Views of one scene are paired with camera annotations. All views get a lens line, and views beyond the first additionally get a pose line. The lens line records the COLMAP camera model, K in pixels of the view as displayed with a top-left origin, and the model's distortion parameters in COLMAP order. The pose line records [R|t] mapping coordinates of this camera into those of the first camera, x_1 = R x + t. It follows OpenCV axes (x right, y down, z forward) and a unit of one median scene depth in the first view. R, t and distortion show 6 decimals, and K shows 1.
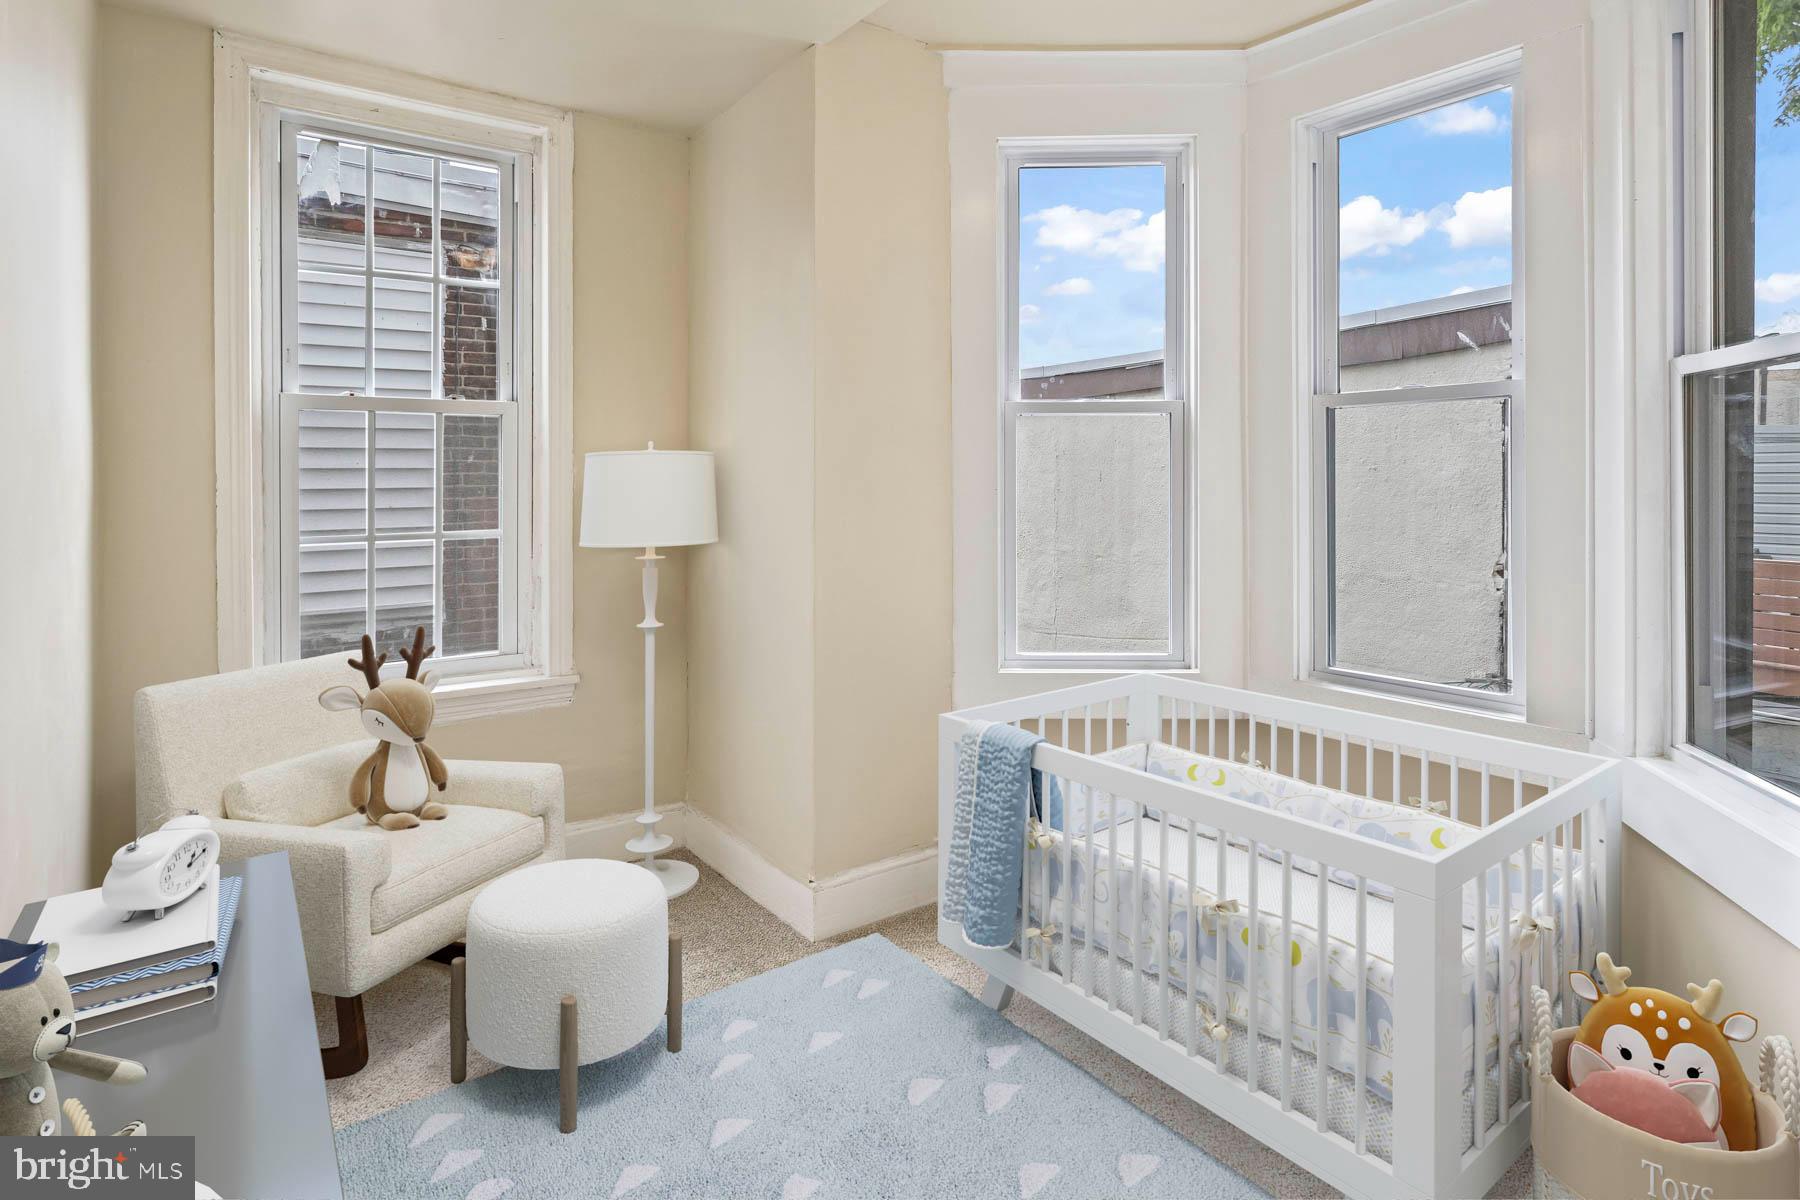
lens RADIAL K [[910.9, 0, 920.2], [0, 910.9, 501.2], [0, 0, 1]] dist [-0.003076, -0.001206]
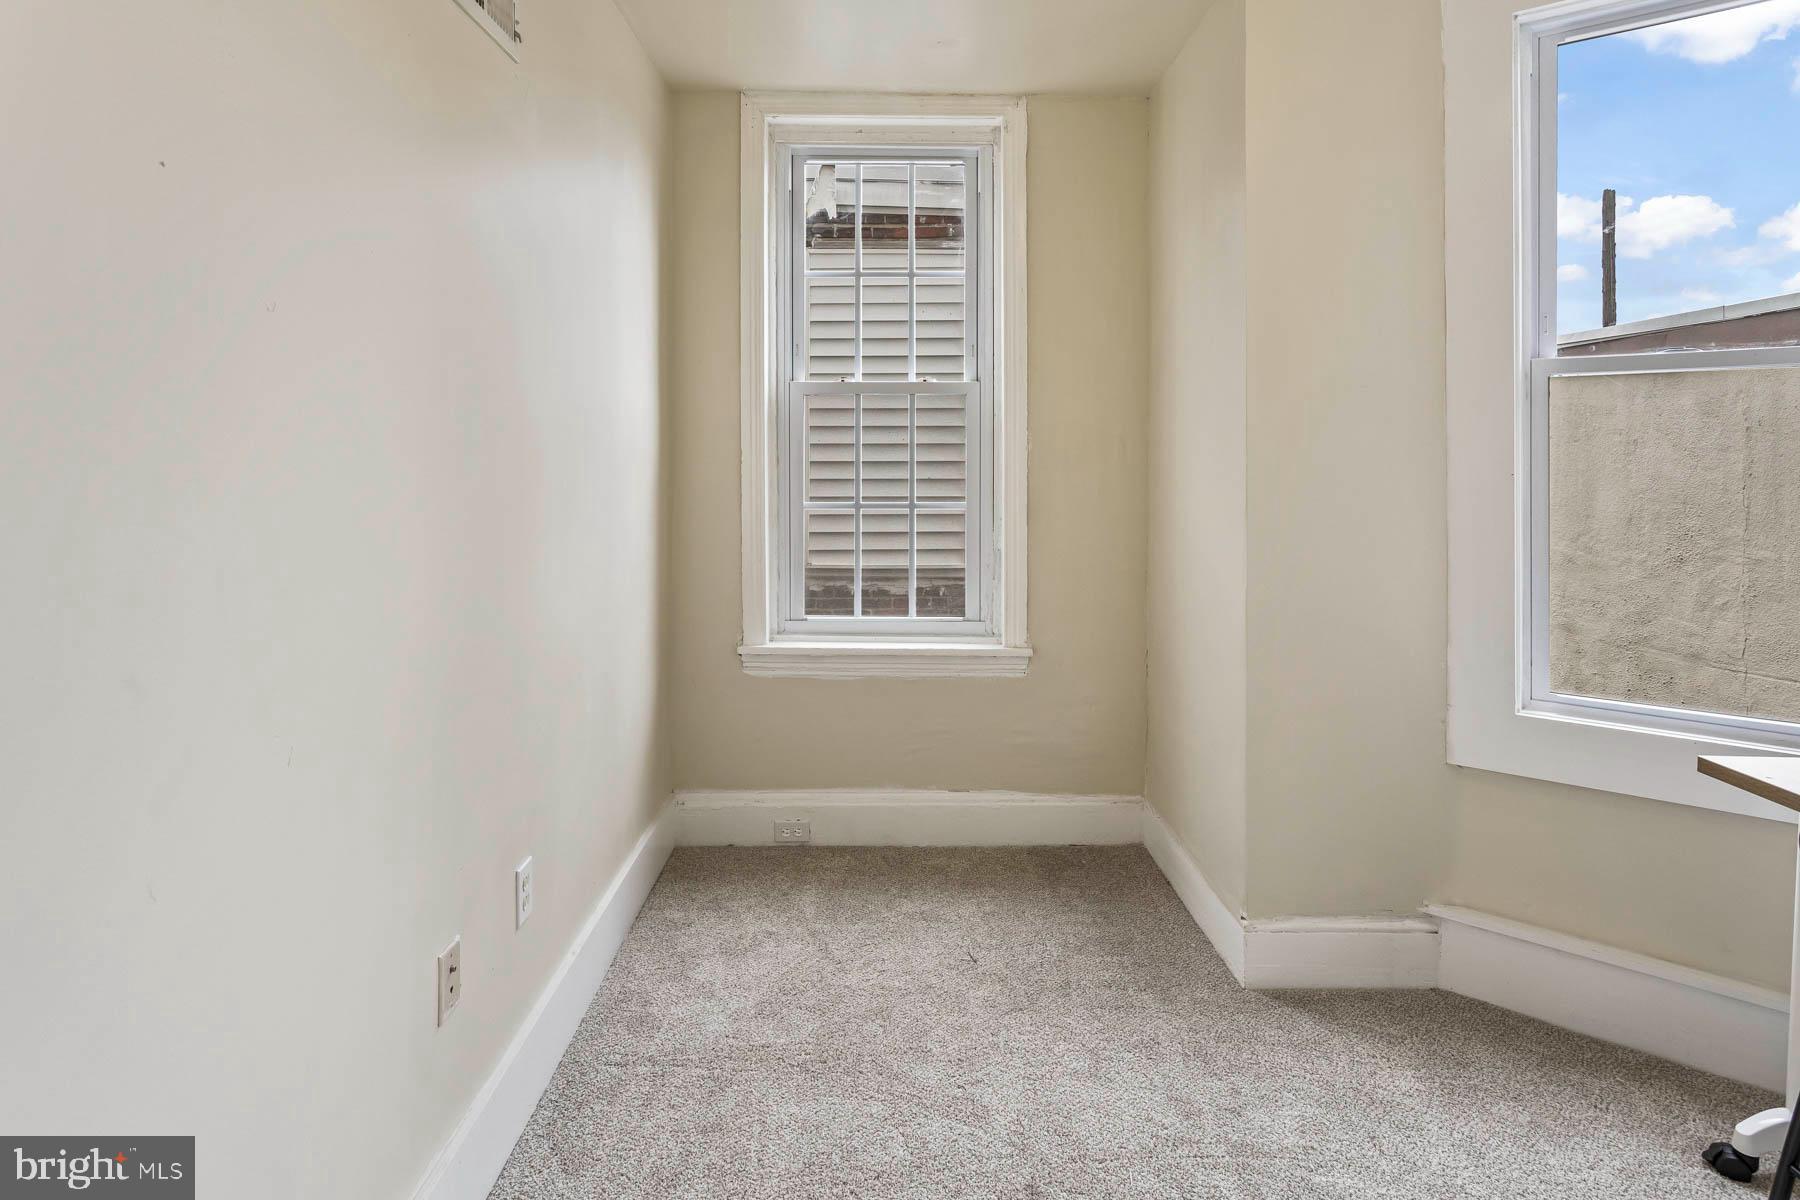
lens RADIAL K [[935.2, 0, 905.5], [0, 935.2, 461.1], [0, 0, 1]] dist [-0.009565, 0.002206]
pose [[0.821303, 0.010292, -0.570399, 0.110642], [-0.020149, 0.999737, -0.010973, -0.003123], [0.570136, 0.020506, 0.821294, 0.068037]]
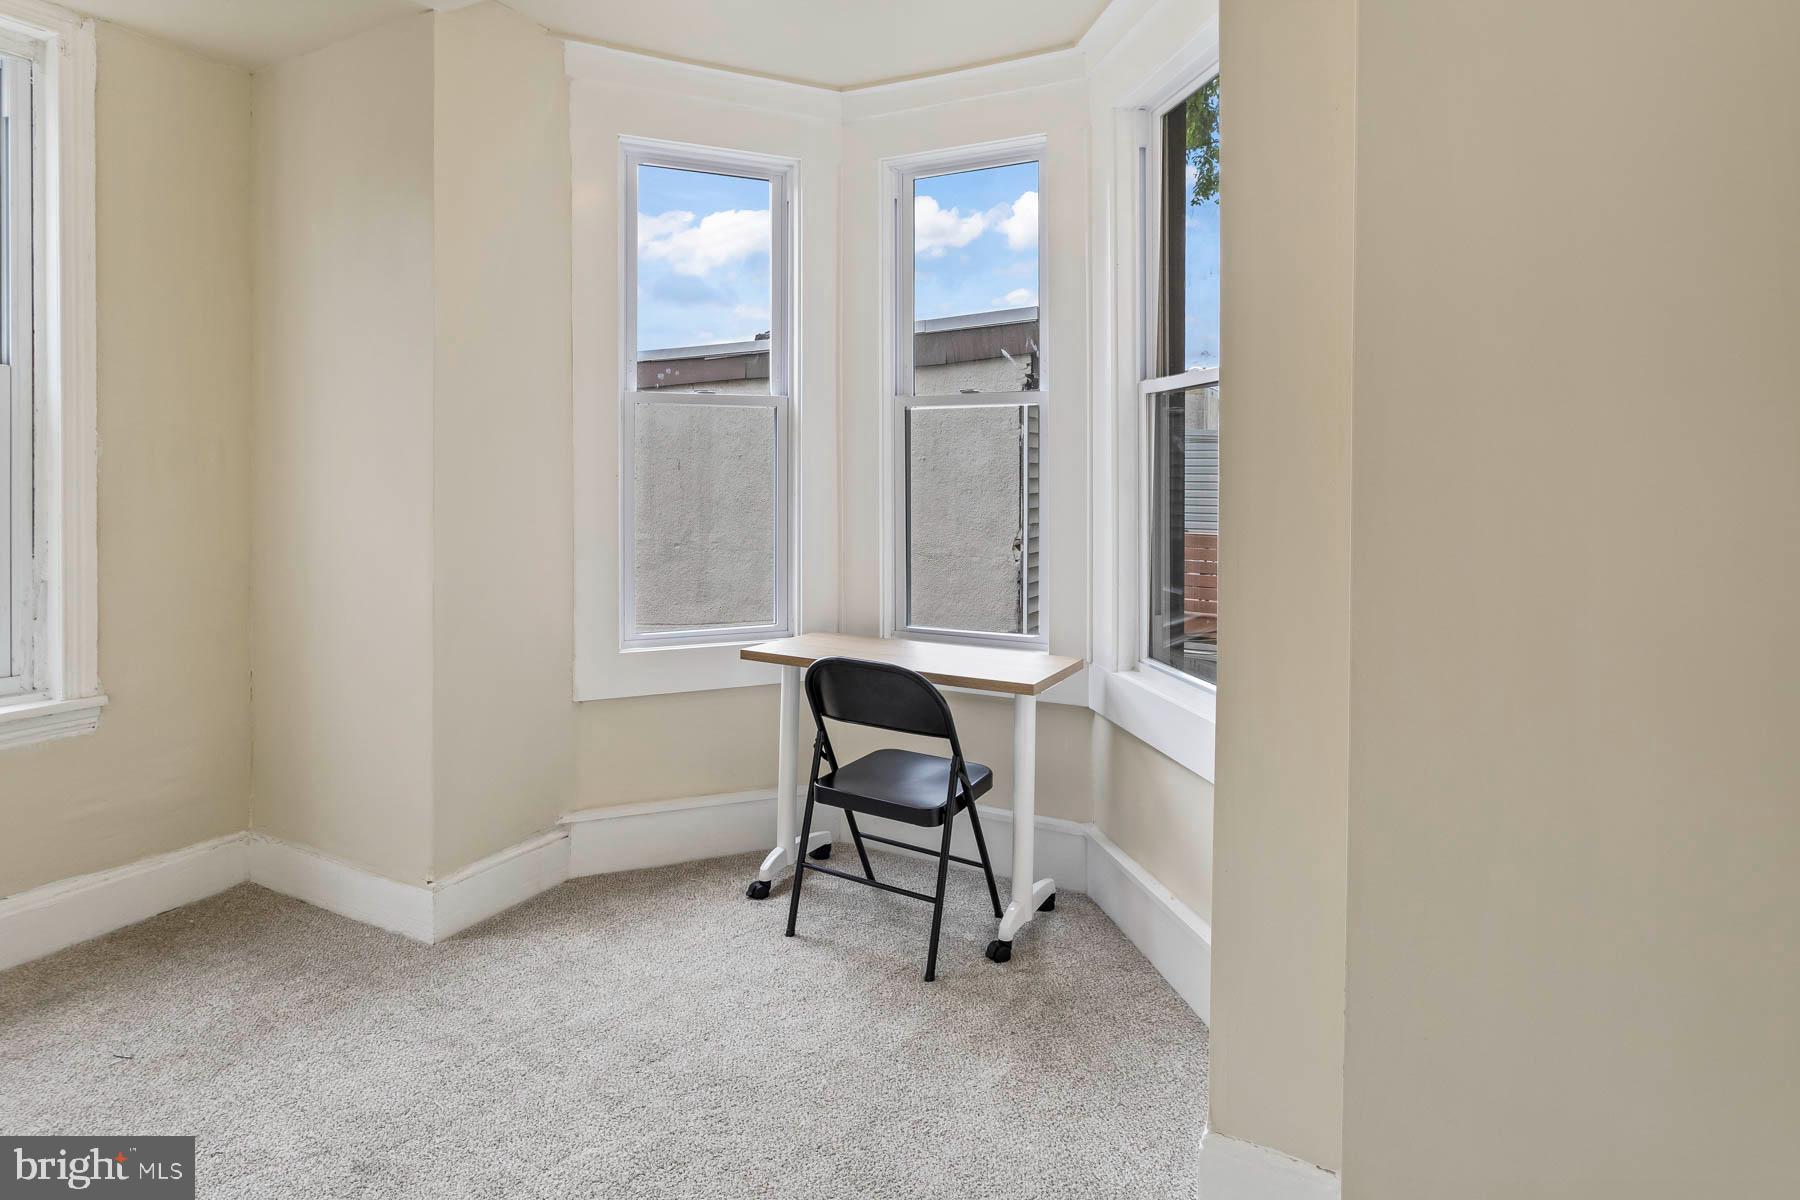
lens RADIAL K [[921.8, 0, 903.2], [0, 921.8, 491.5], [0, 0, 1]] dist [0.003318, 0.000809]
pose [[0.900474, -0.005097, 0.434879, -0.086229], [0.004447, 0.999987, 0.002514, 0.005804], [-0.434887, -0.000330, 0.900485, -0.087168]]
